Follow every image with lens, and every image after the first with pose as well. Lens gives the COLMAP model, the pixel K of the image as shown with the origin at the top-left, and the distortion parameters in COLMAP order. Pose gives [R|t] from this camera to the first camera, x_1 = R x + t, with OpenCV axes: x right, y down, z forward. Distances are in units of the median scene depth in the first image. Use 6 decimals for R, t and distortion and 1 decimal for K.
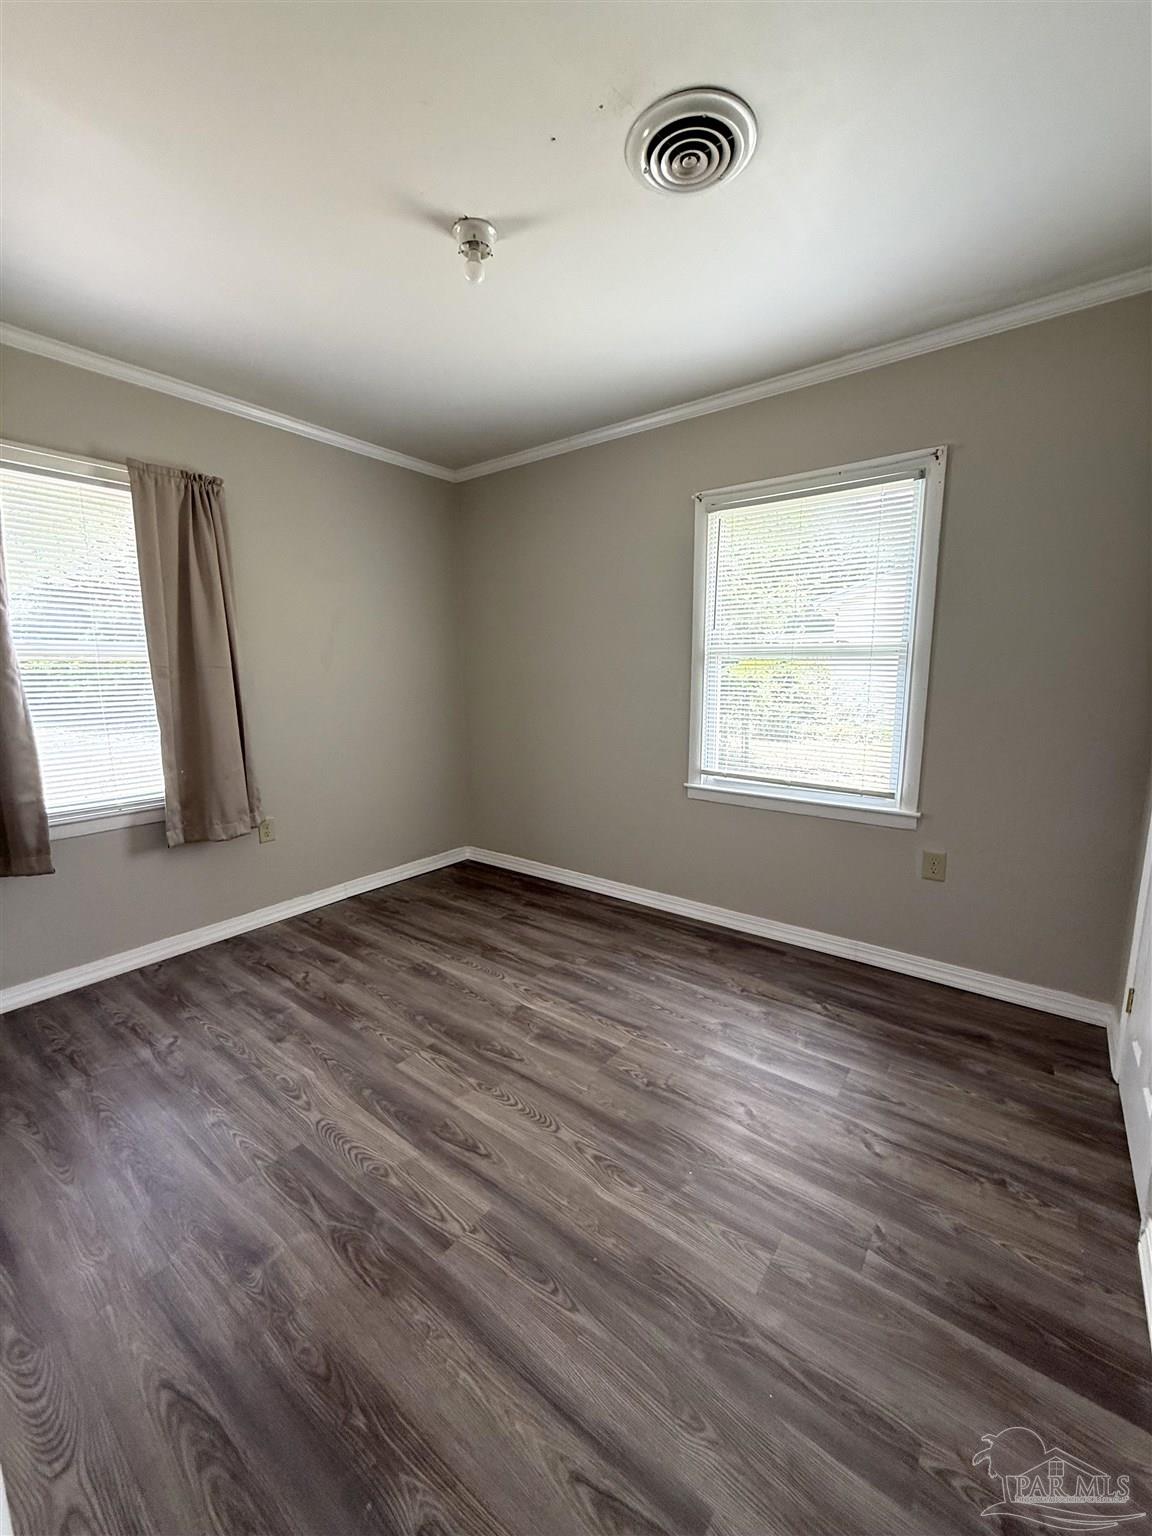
lens RADIAL K [[615.6, 0, 574.1], [0, 615.6, 765.0], [0, 0, 1]] dist [0.000616, 0.000324]
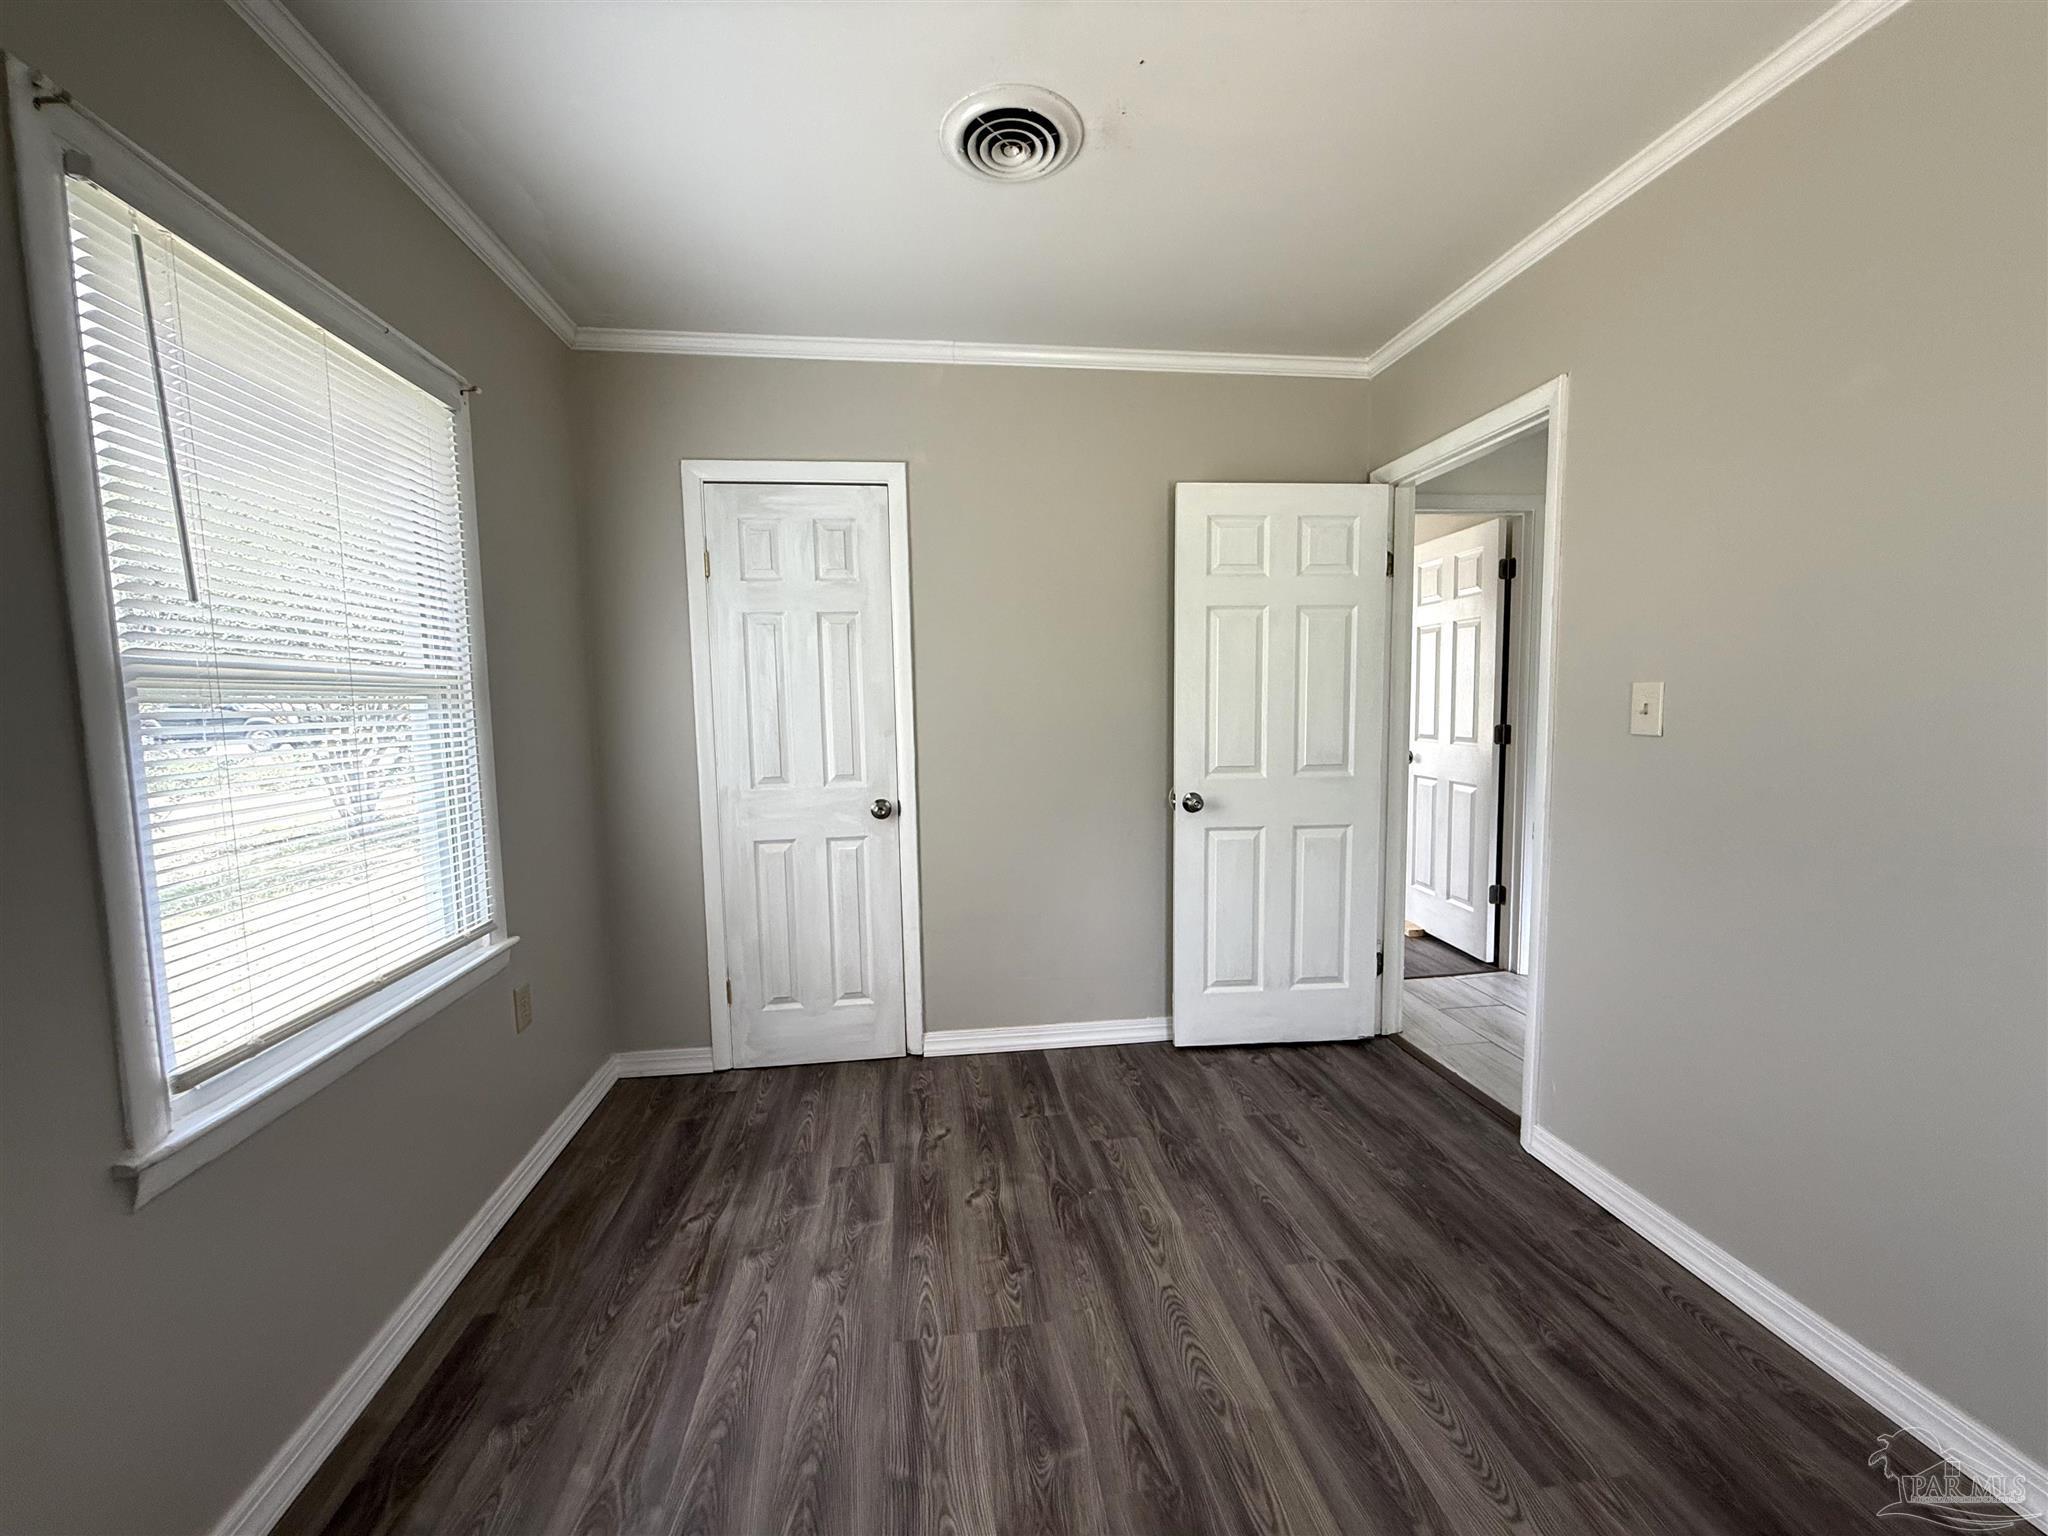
lens RADIAL K [[820.7, 0, 1017.4], [0, 820.7, 772.4], [0, 0, 1]] dist [0.000616, 0.000324]
pose [[-0.709229, -0.049585, 0.703232, -0.545688], [0.129941, 0.971238, 0.199530, -0.254890], [-0.692899, 0.232891, -0.682387, 1.554743]]
